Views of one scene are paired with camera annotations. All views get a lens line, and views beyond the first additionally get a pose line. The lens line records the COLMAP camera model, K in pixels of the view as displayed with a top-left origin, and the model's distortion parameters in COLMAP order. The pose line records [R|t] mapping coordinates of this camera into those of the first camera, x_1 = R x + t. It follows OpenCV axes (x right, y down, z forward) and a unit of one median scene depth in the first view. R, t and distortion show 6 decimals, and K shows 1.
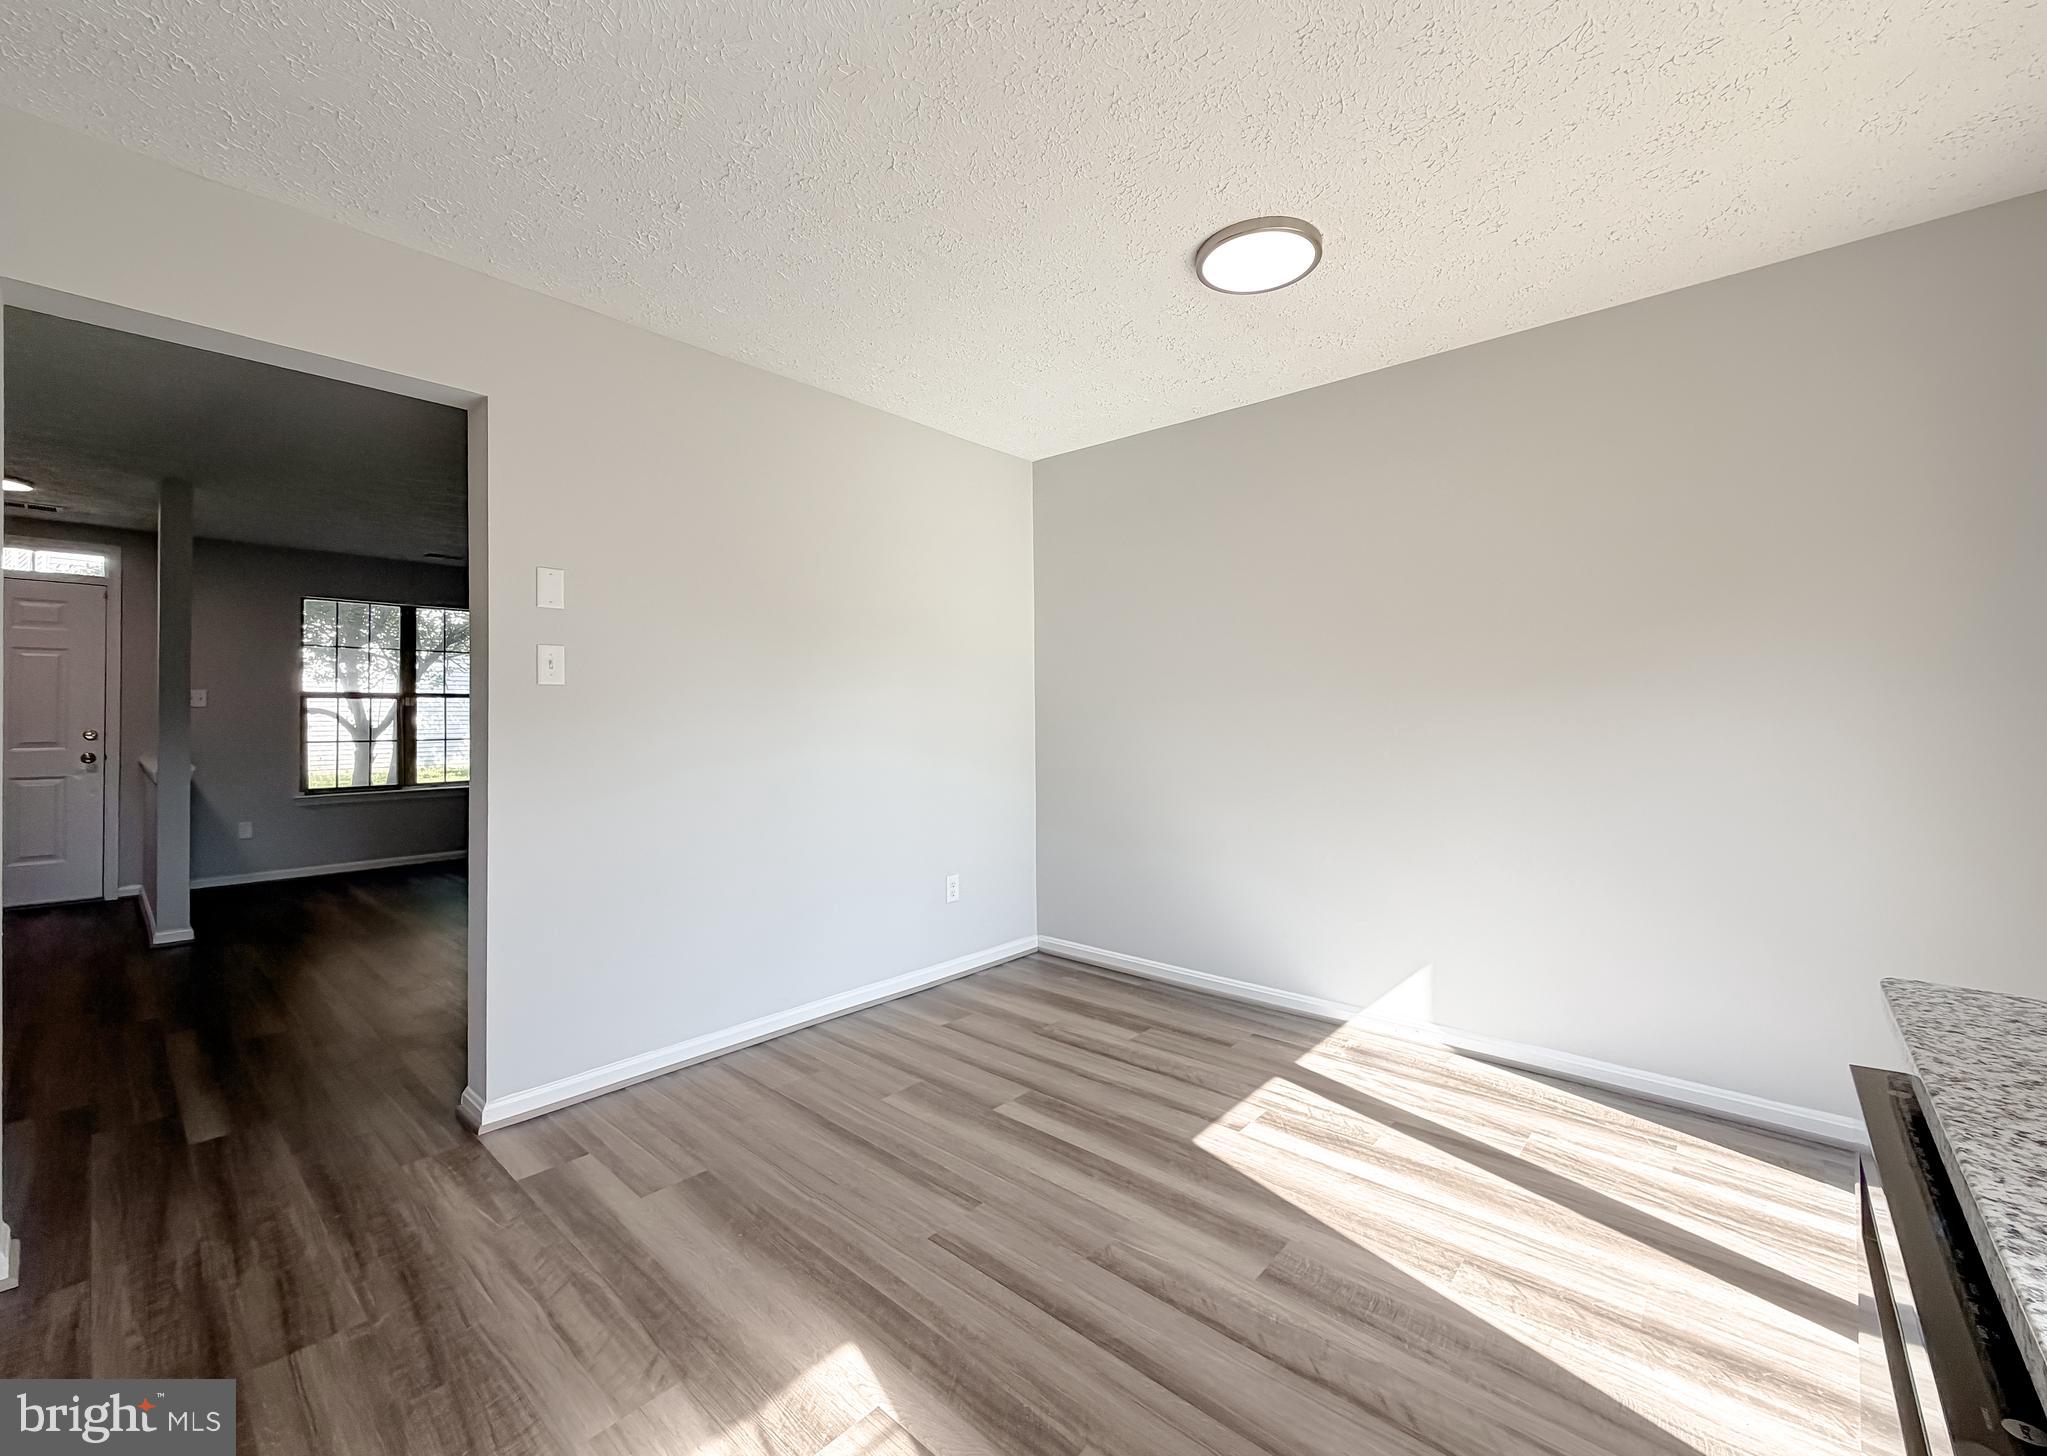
lens RADIAL K [[832.0, 0, 1020.9], [0, 832.0, 702.9], [0, 0, 1]] dist [-0.001105, 0.000093]
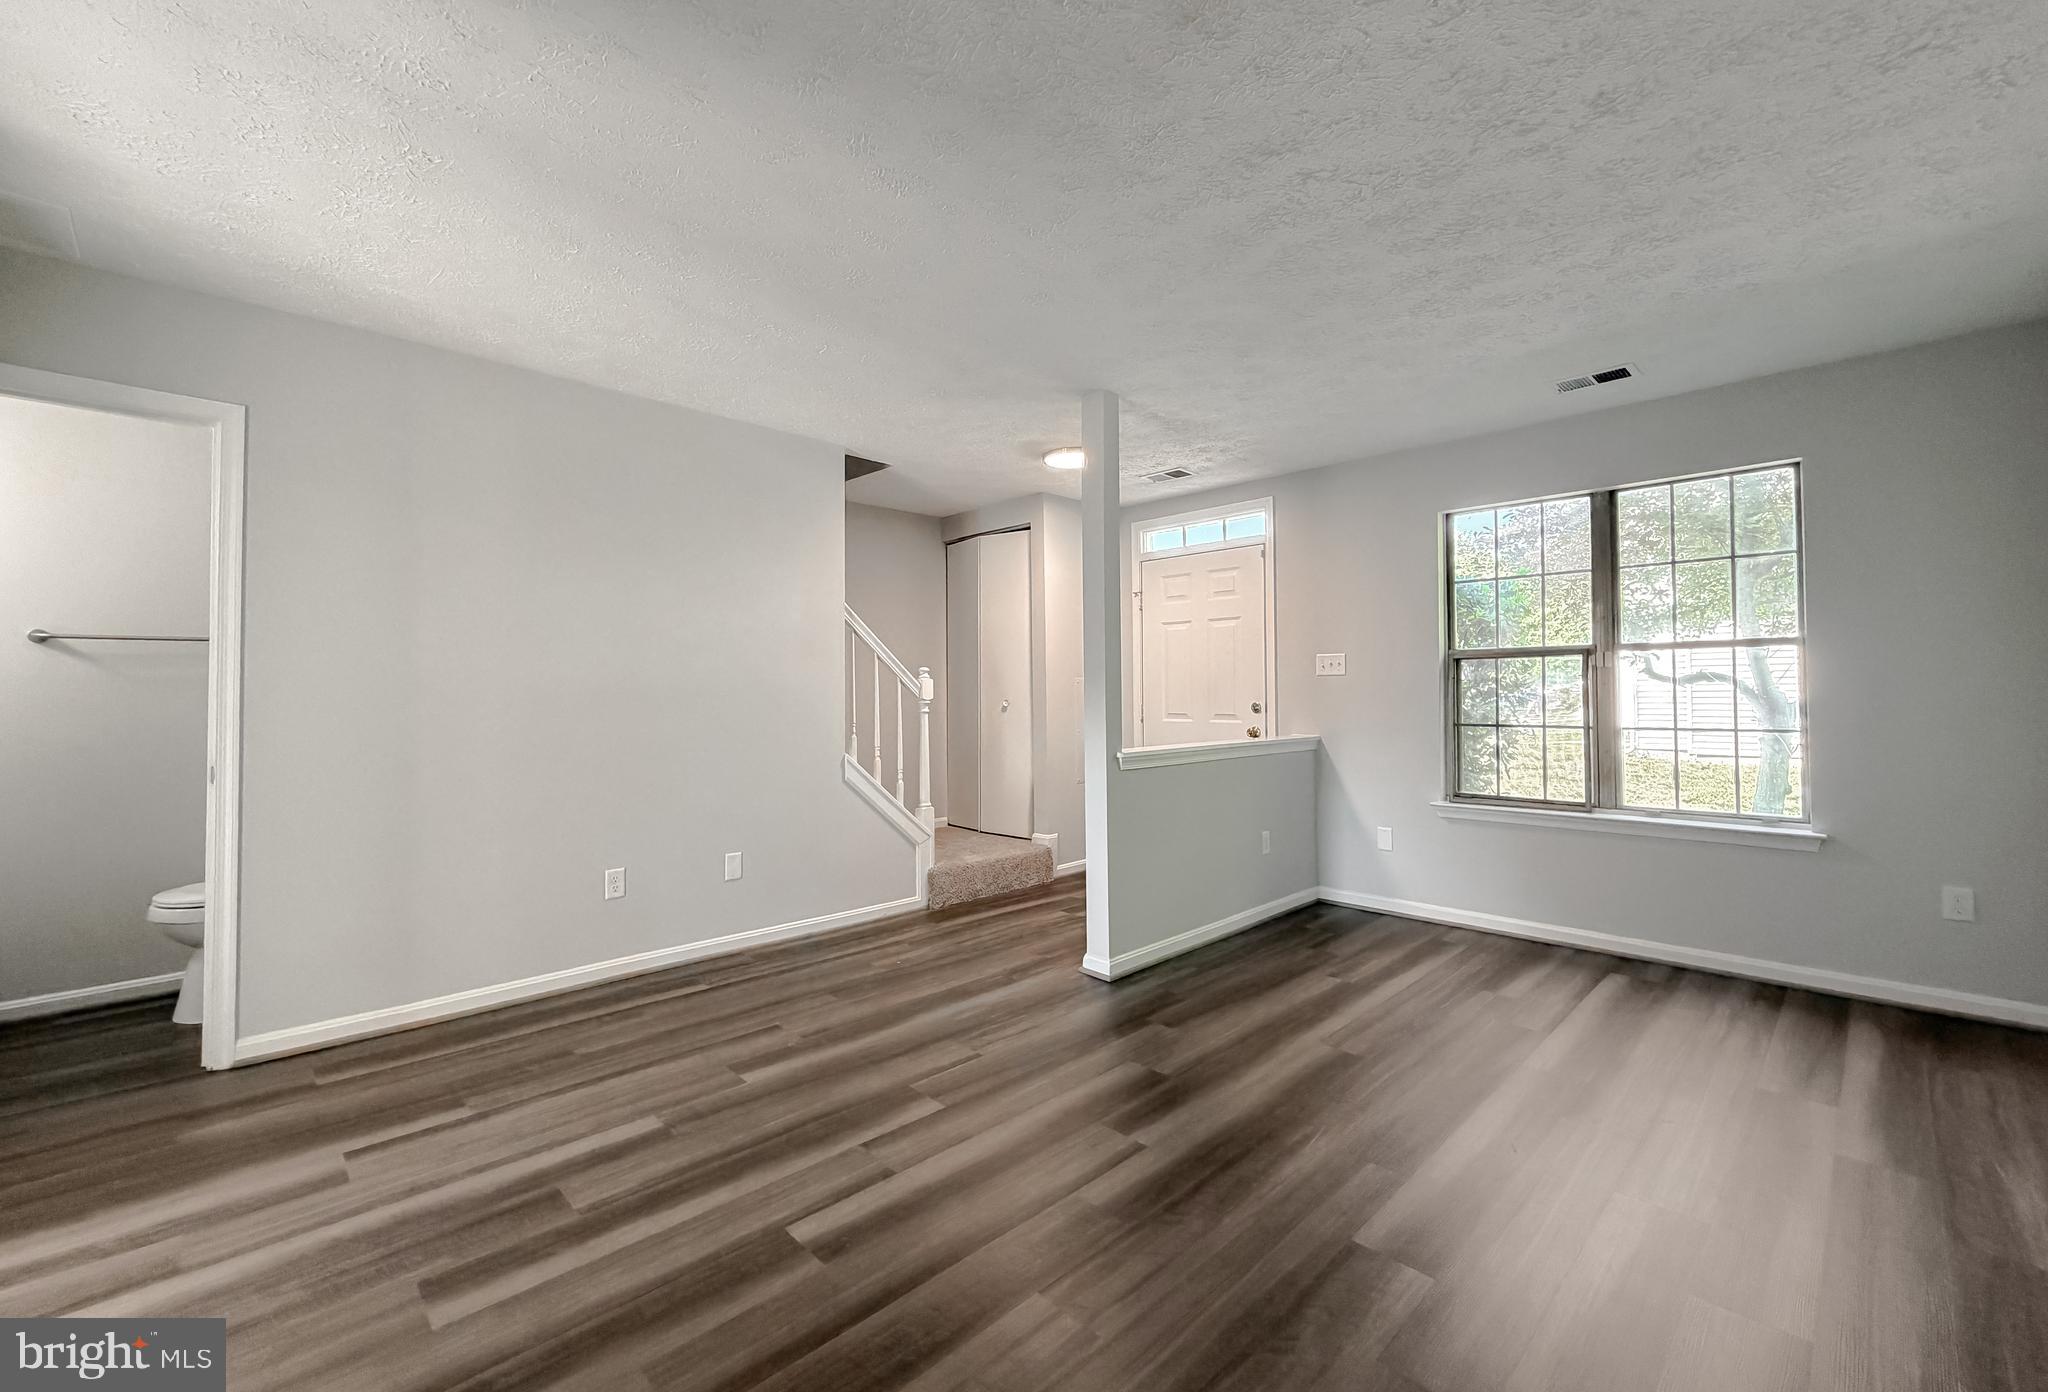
lens RADIAL K [[837.3, 0, 1024.5], [0, 837.3, 679.2], [0, 0, 1]] dist [0.001461, 0.000118]
pose [[-0.057291, -0.013222, -0.998270, -0.358695], [0.016925, 0.999756, -0.014213, 0.033828], [0.998214, -0.017710, -0.057053, 1.660234]]
